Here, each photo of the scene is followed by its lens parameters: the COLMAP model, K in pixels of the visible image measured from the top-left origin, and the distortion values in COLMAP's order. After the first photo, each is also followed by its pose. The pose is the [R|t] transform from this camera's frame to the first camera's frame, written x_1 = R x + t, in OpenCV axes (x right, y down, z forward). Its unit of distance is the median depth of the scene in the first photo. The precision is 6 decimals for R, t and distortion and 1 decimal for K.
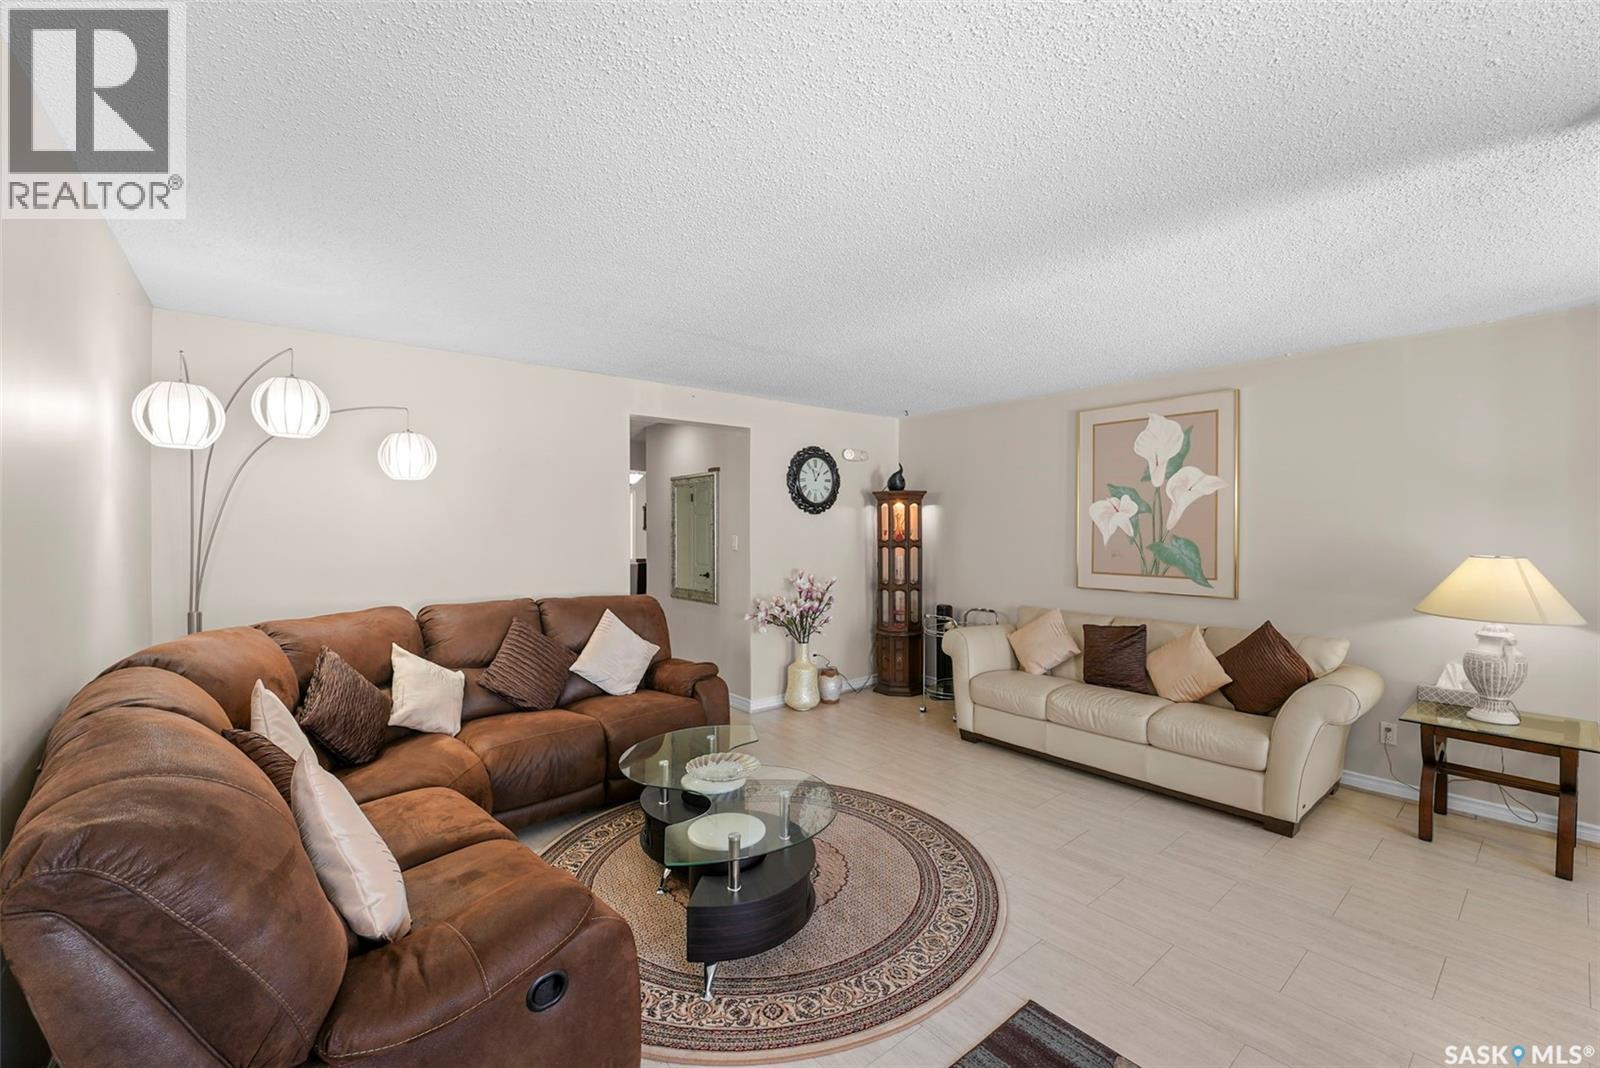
lens RADIAL K [[663.0, 0, 807.2], [0, 663.0, 538.0], [0, 0, 1]] dist [-0.032342, 0.007079]
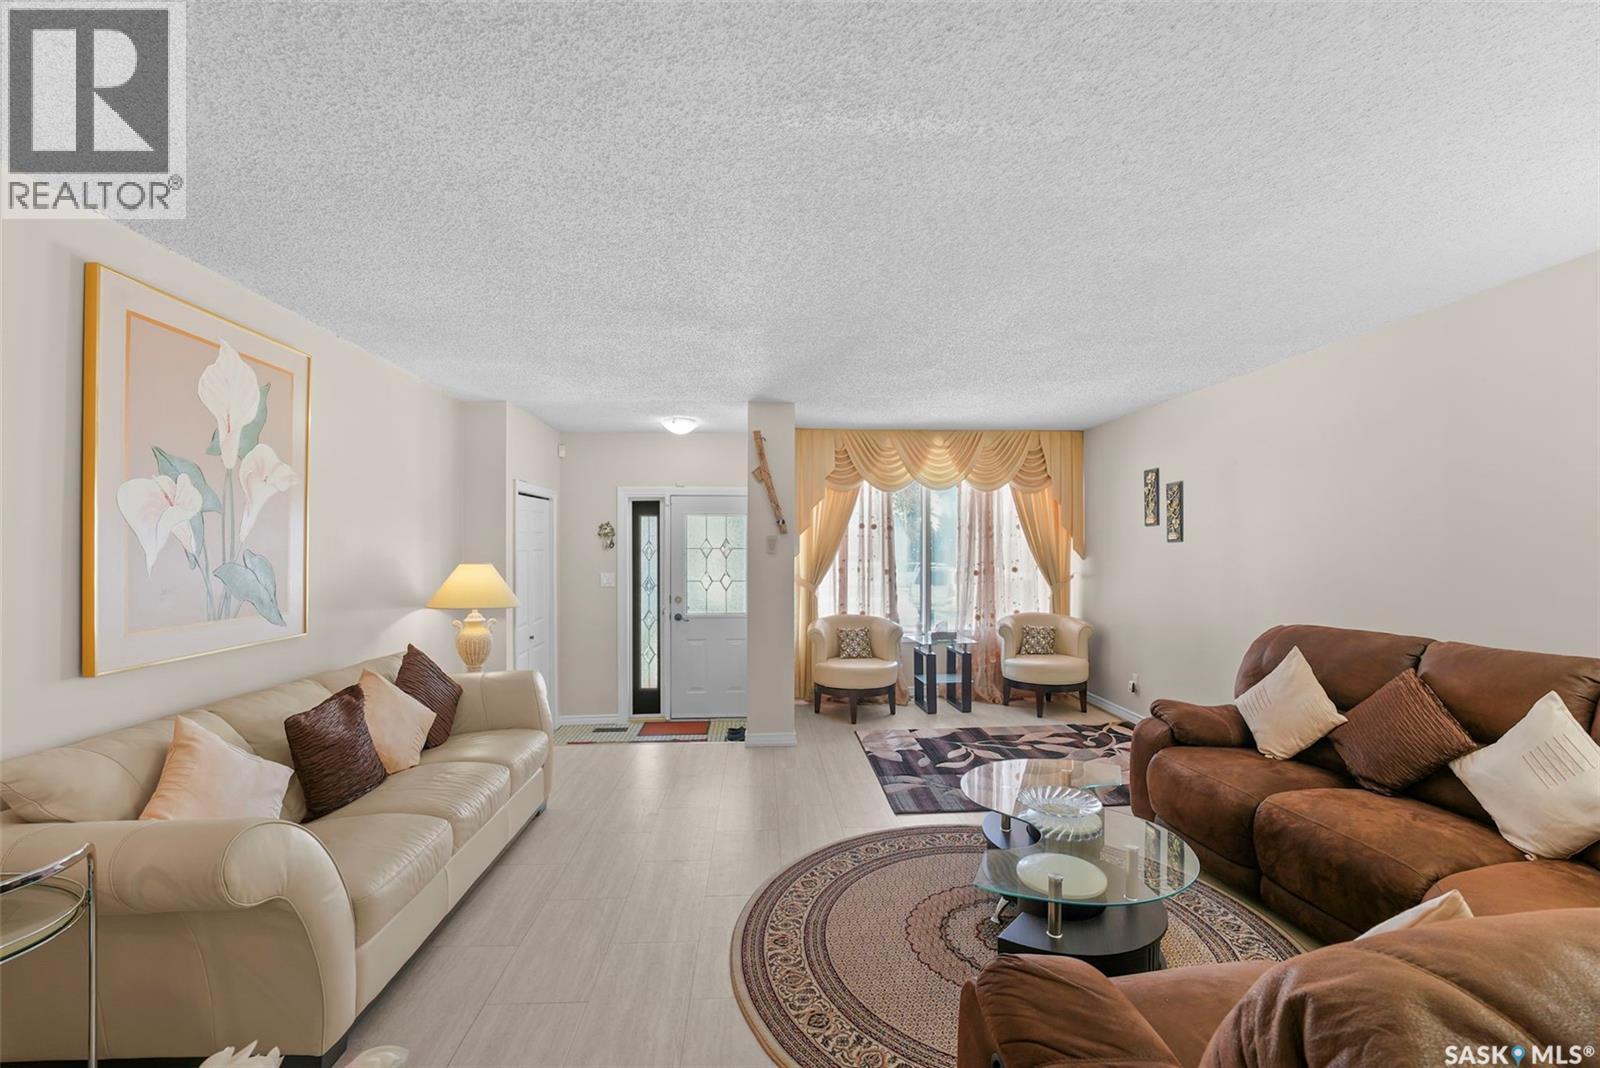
lens RADIAL K [[663.0, 0, 807.2], [0, 663.0, 538.0], [0, 0, 1]] dist [-0.032342, 0.007079]
pose [[-0.812170, 0.006302, 0.583387, -0.227788], [0.006075, 0.999979, -0.002344, -0.011100], [-0.583390, 0.001641, -0.812191, 1.176583]]
